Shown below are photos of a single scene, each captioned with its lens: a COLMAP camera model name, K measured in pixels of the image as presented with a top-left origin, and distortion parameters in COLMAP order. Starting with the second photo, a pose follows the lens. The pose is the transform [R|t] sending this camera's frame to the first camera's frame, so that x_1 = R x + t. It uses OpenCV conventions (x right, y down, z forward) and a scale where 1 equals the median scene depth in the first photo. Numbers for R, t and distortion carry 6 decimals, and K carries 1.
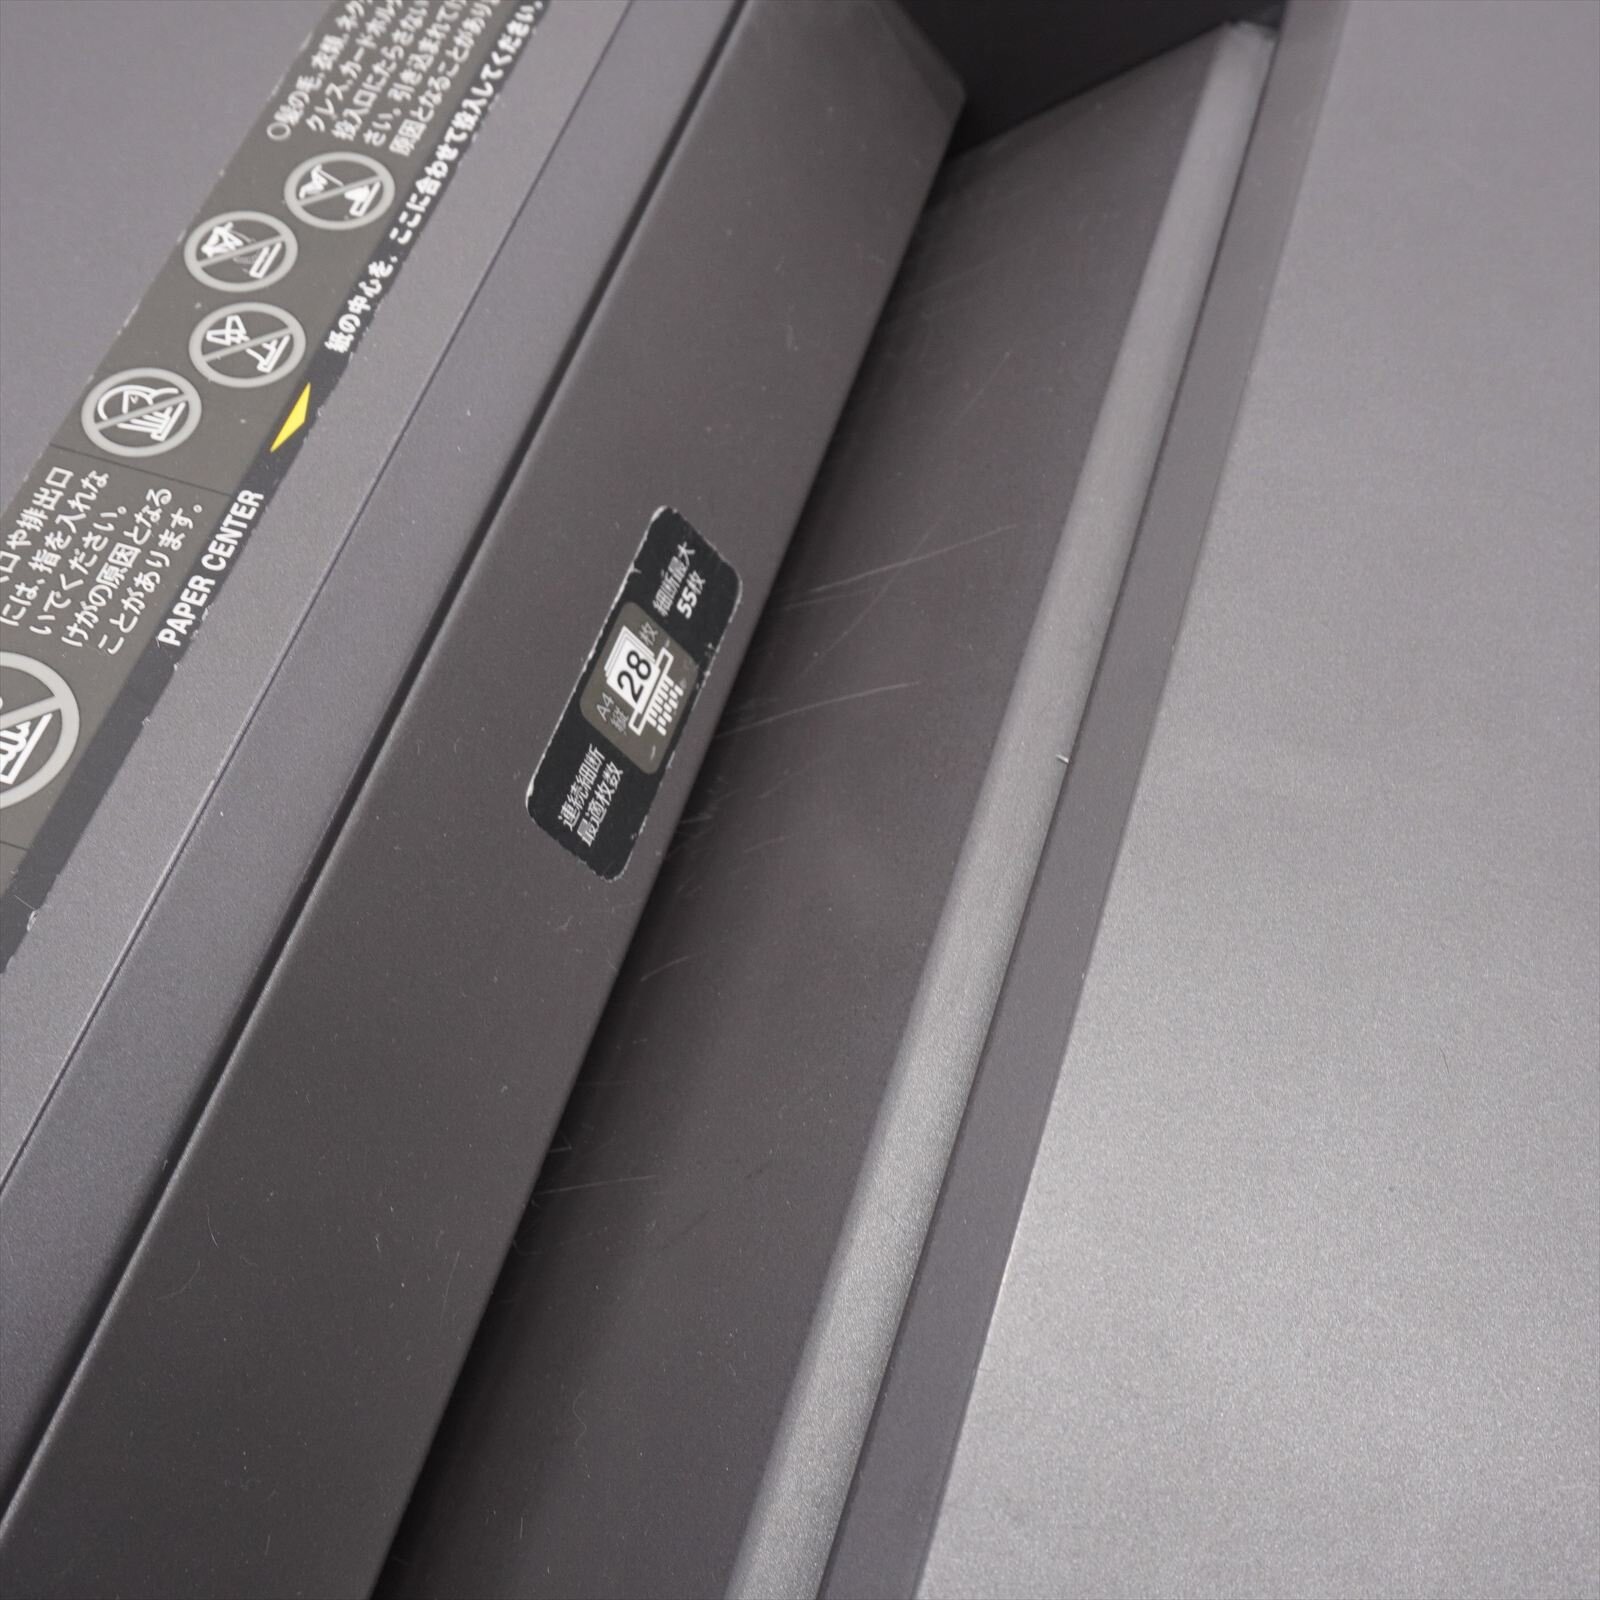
lens RADIAL K [[2315.5, 0, 794.7], [0, 2315.5, 793.4], [0, 0, 1]] dist [0.035903, 0.000000]
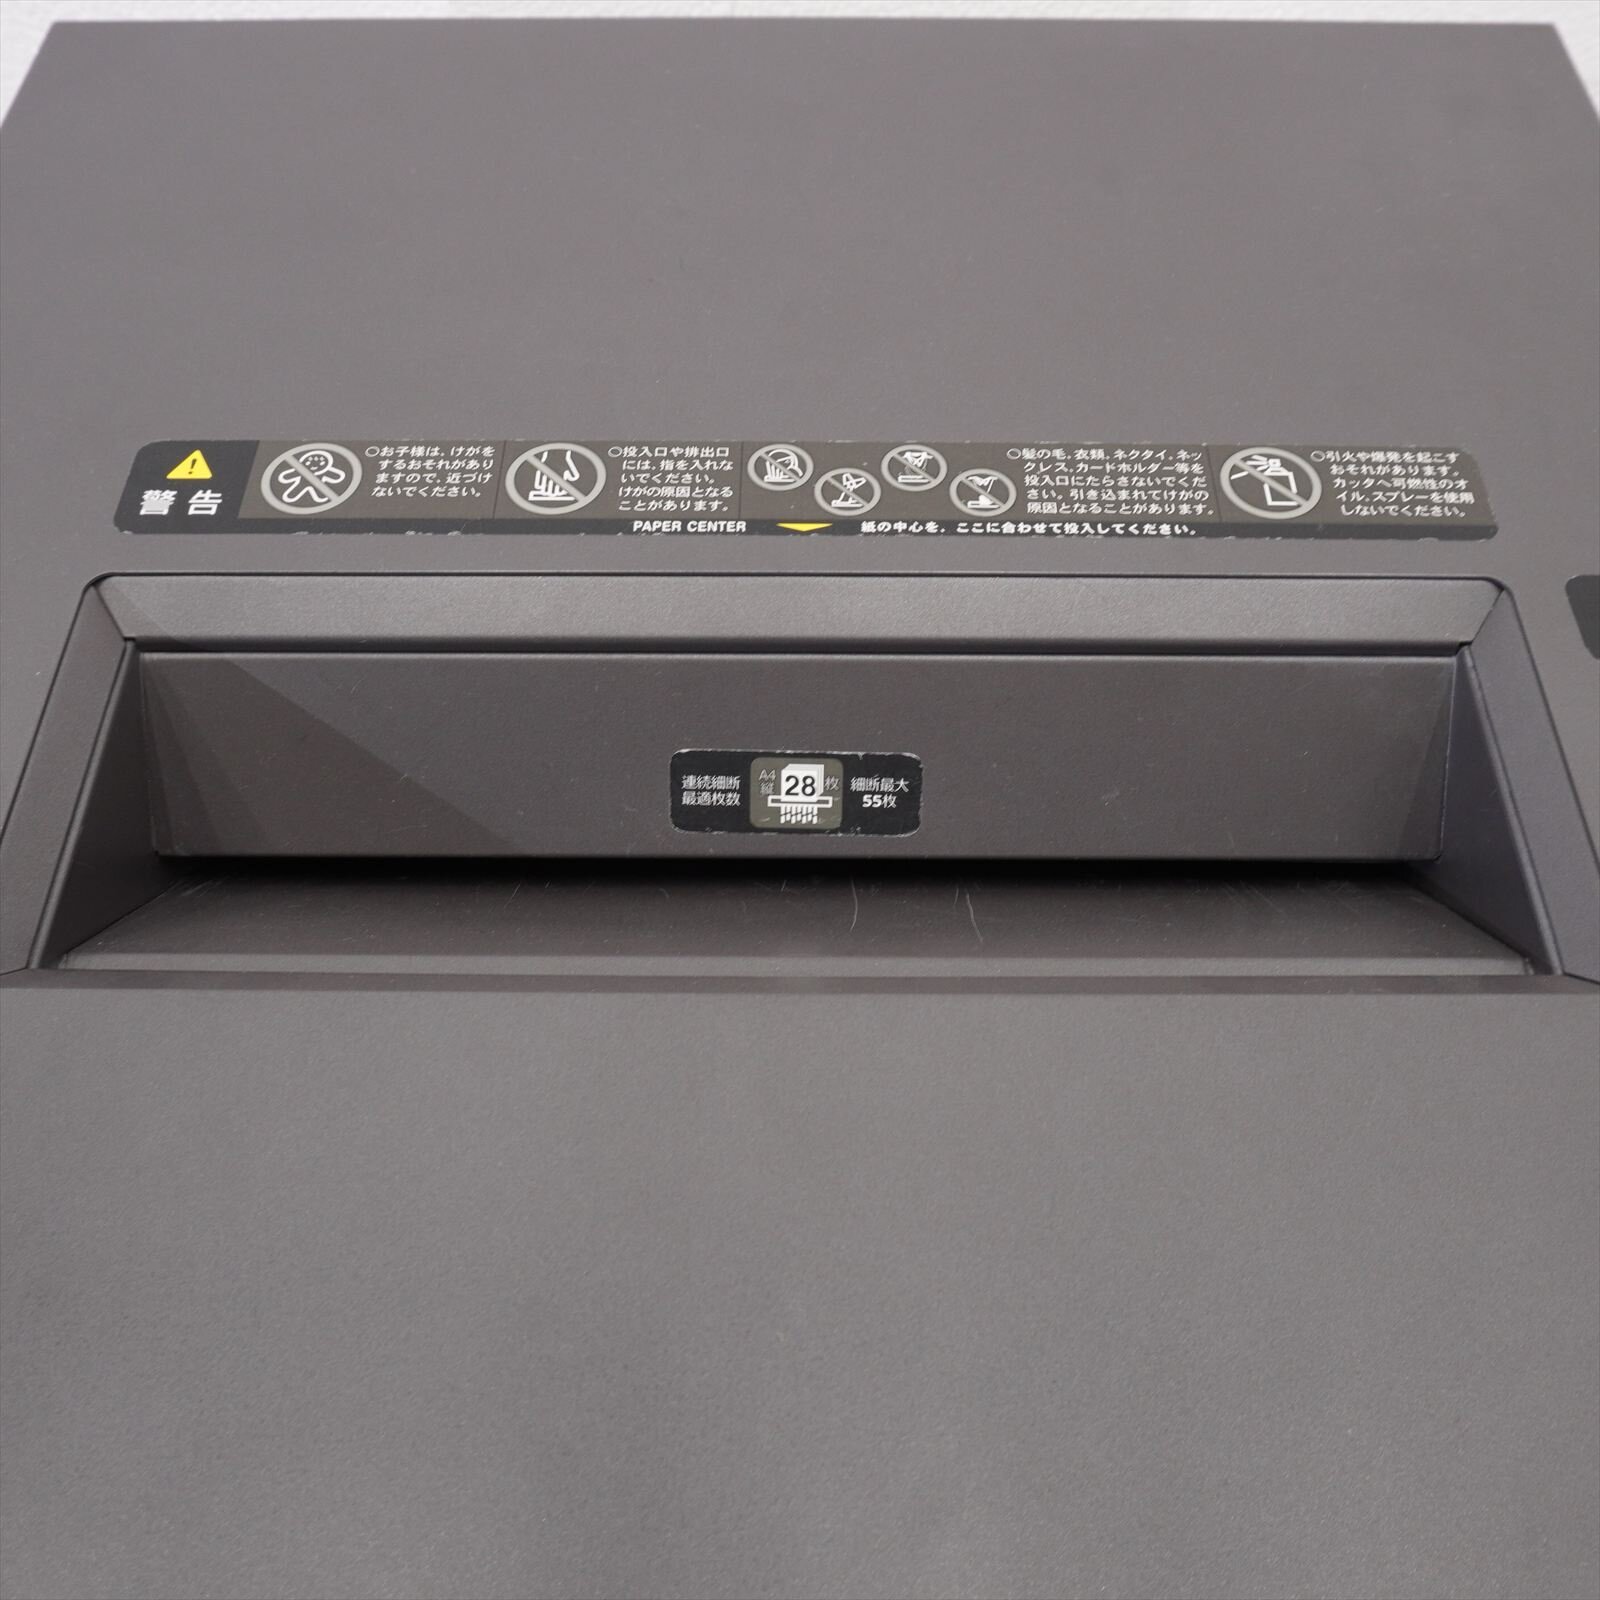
lens RADIAL K [[1588.5, 0, 793.5], [0, 1588.5, 808.9], [0, 0, 1]] dist [-0.030288, 0.000000]
pose [[0.290700, 0.766701, -0.572419, 0.592202], [-0.799794, 0.523090, 0.294459, -0.375616], [0.525189, 0.372218, 0.765265, 0.163257]]
